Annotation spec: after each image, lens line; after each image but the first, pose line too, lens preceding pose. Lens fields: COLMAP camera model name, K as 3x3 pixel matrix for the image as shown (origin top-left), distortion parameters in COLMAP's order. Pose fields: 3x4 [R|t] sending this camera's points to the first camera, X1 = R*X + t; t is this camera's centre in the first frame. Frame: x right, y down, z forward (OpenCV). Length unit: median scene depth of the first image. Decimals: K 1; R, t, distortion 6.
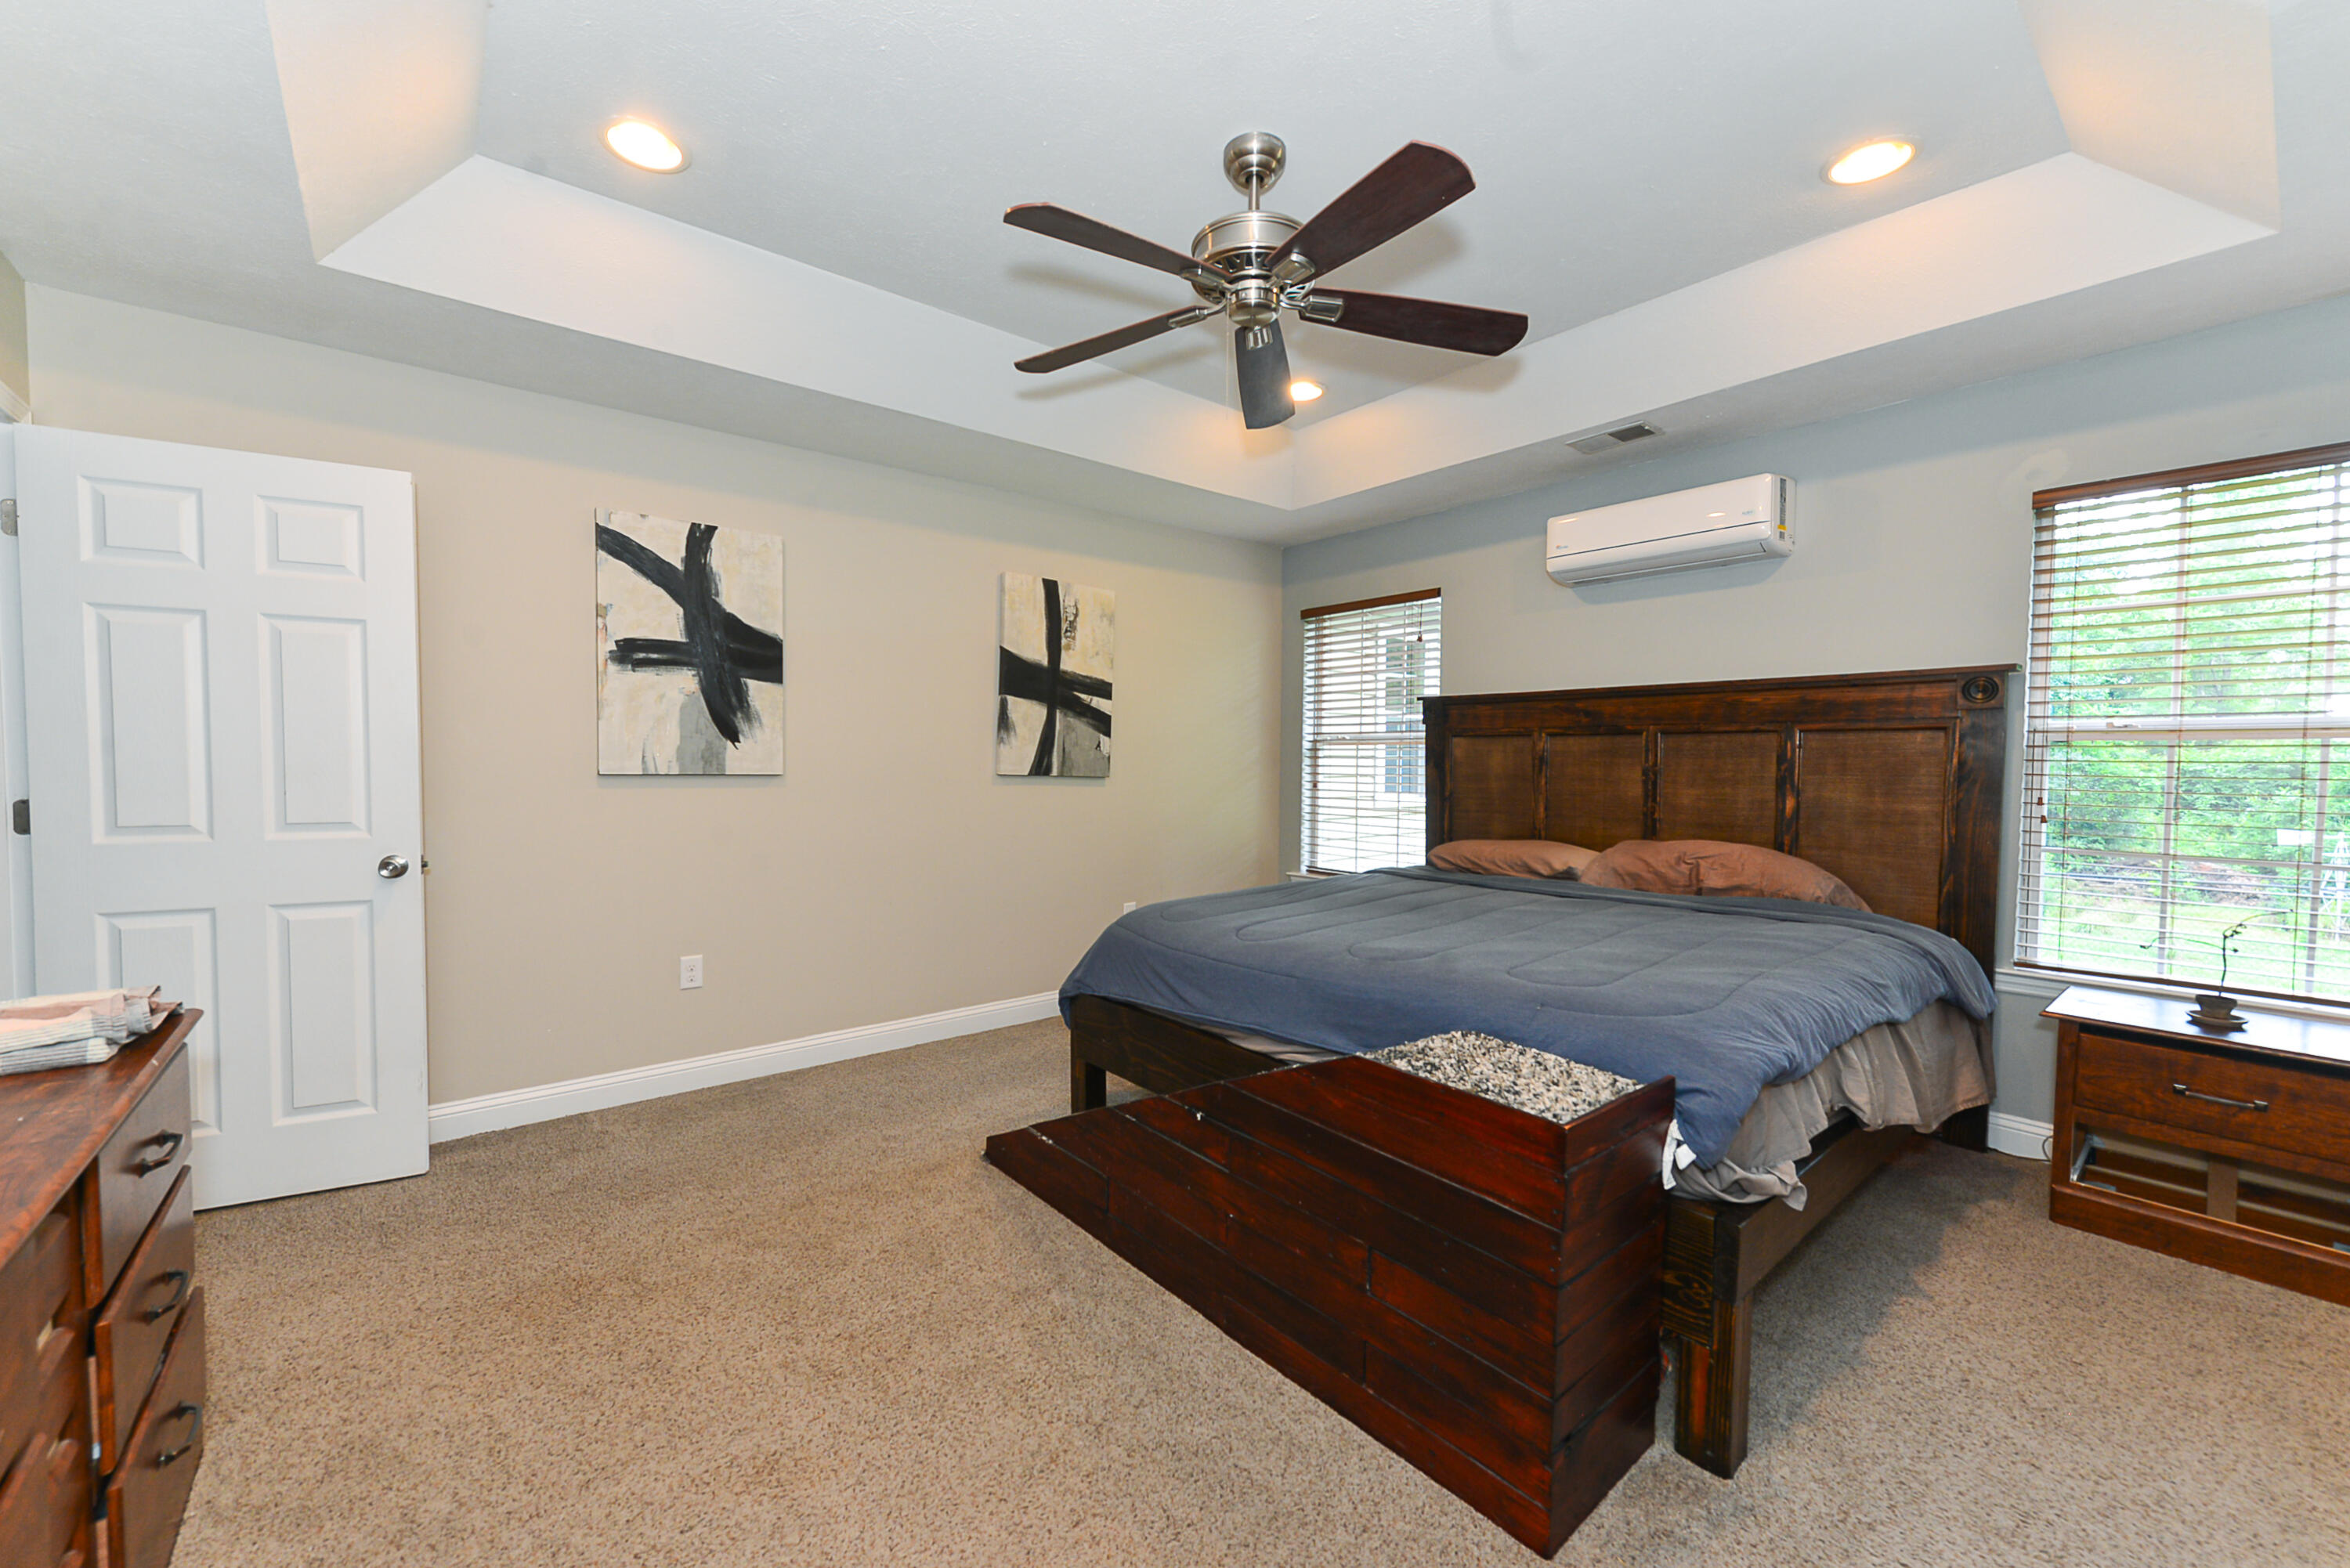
lens RADIAL K [[920.7, 0, 1159.0], [0, 920.7, 793.6], [0, 0, 1]] dist [0.011812, -0.004829]
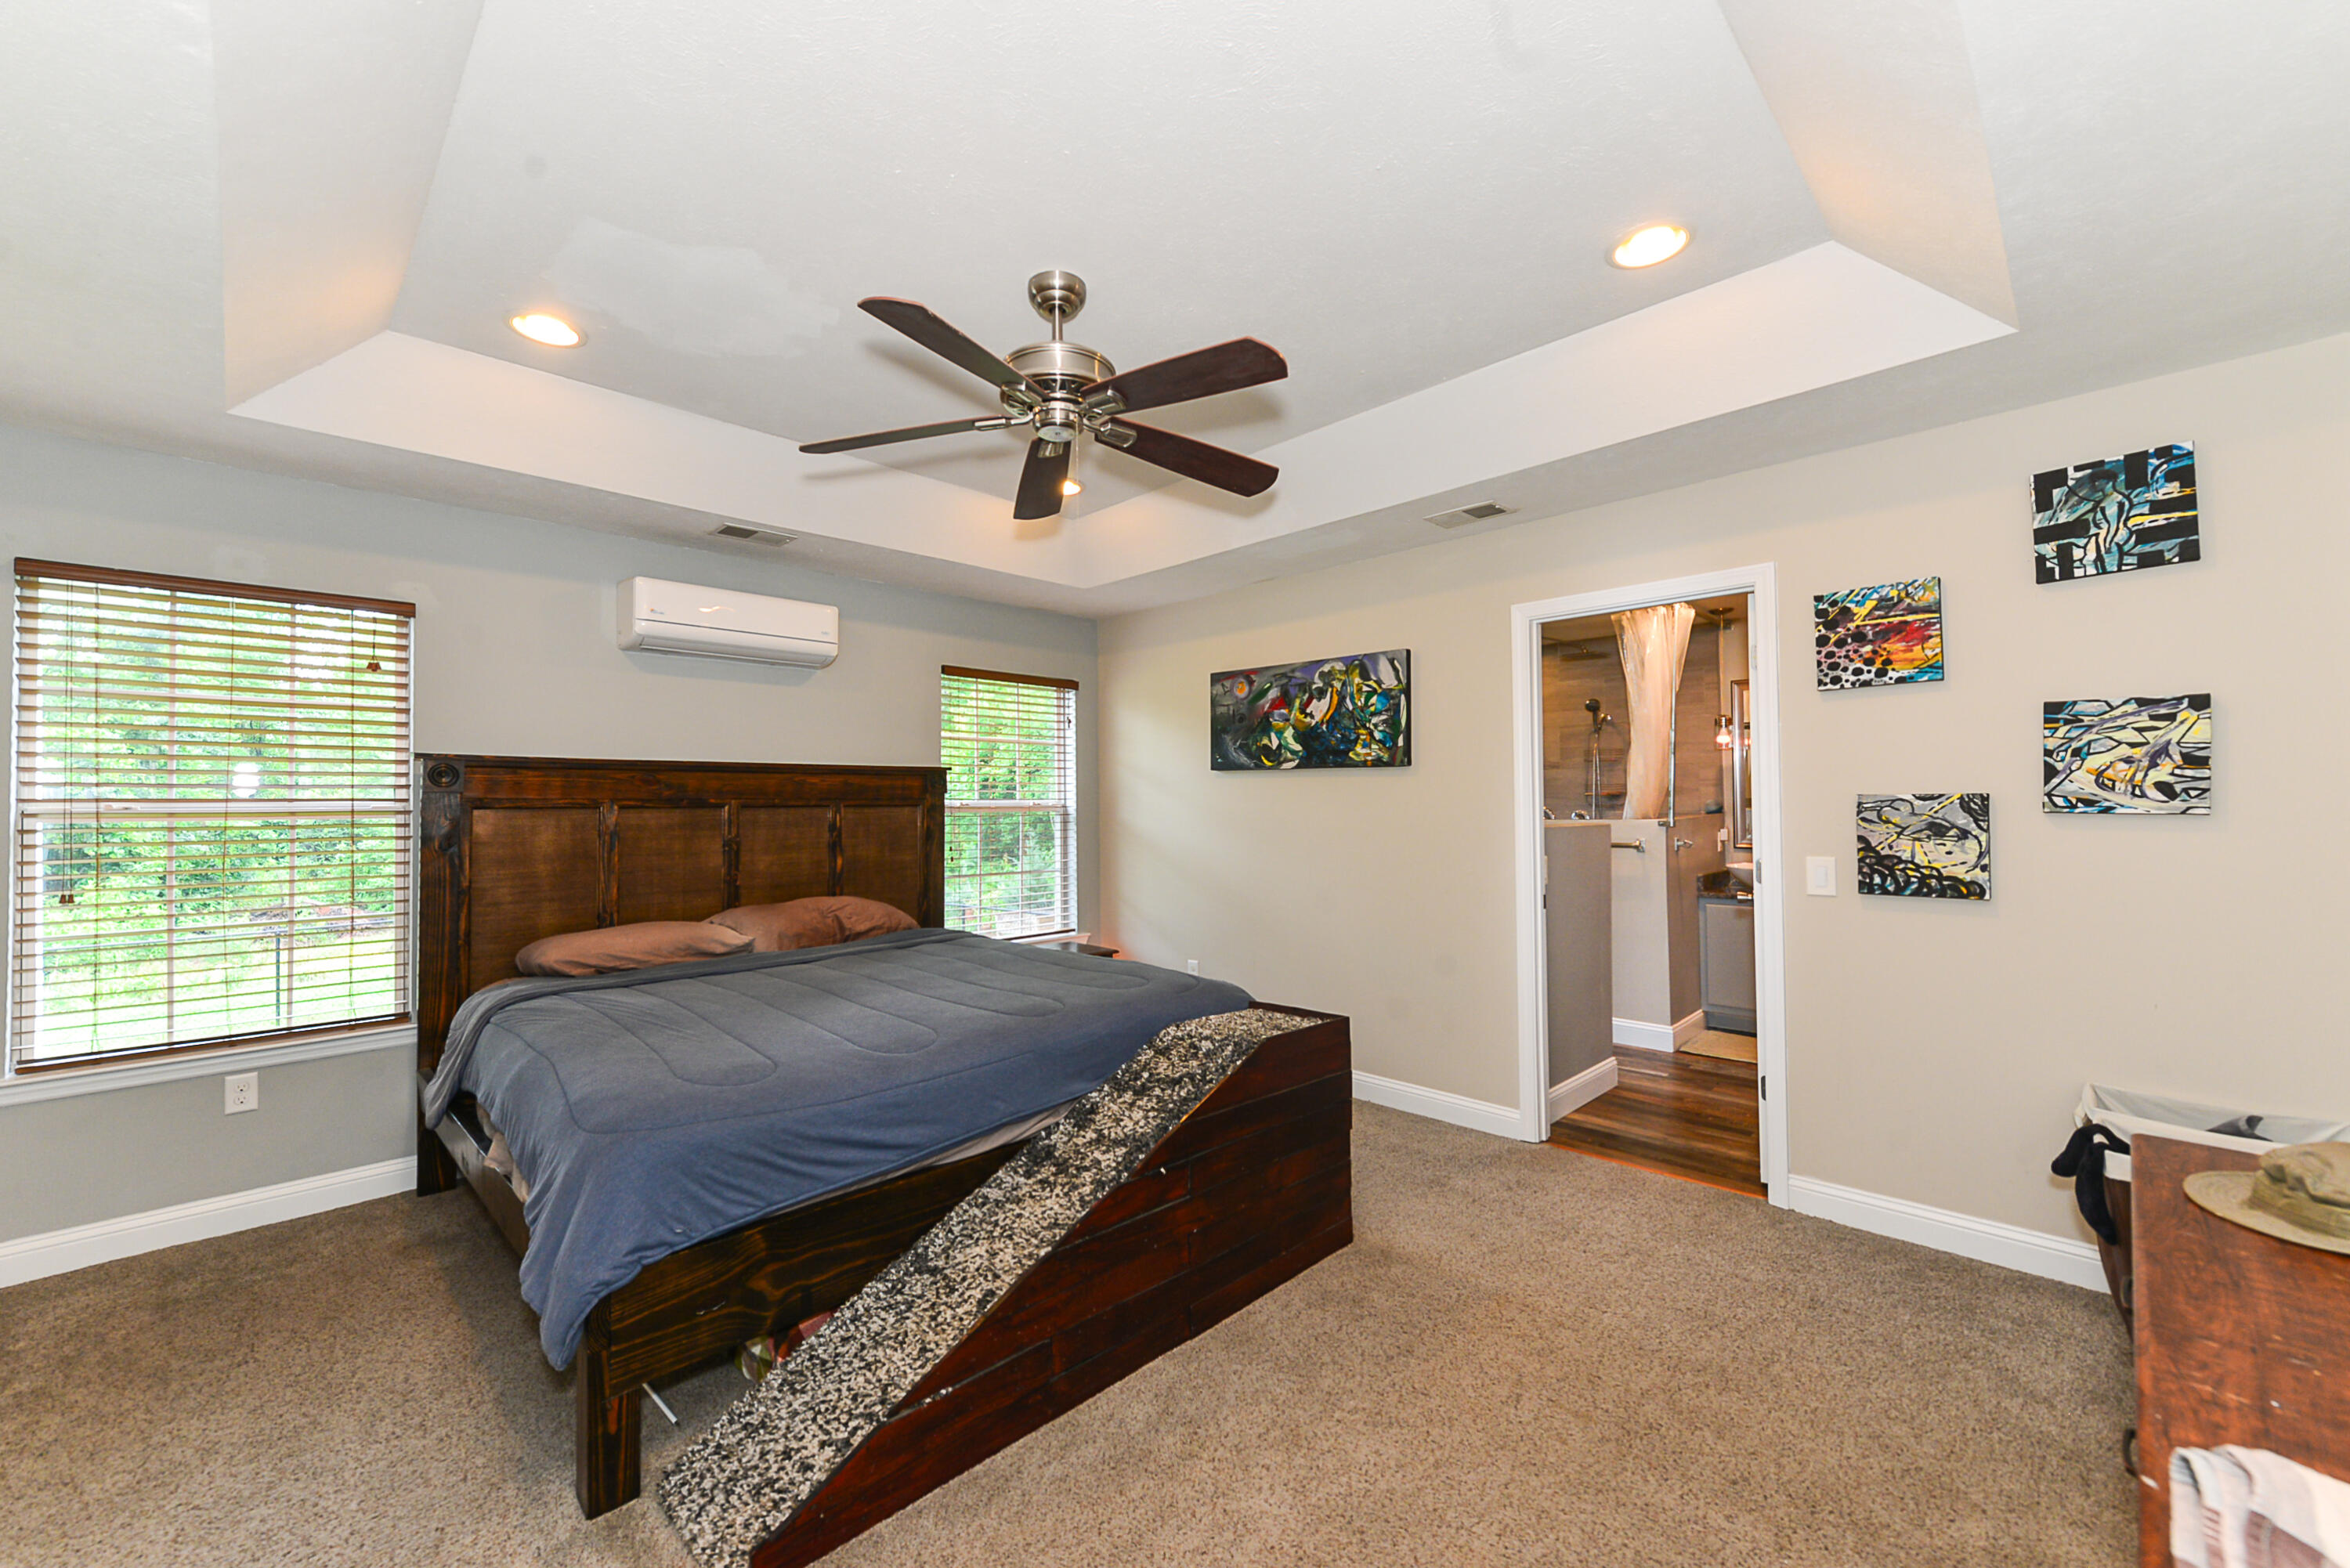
lens RADIAL K [[920.7, 0, 1159.0], [0, 920.7, 793.6], [0, 0, 1]] dist [0.011812, -0.004829]
pose [[-0.093318, 0.006041, 0.995618, -0.604427], [0.046899, 0.998898, -0.001666, -0.057180], [-0.994531, 0.046539, -0.093499, 0.620896]]
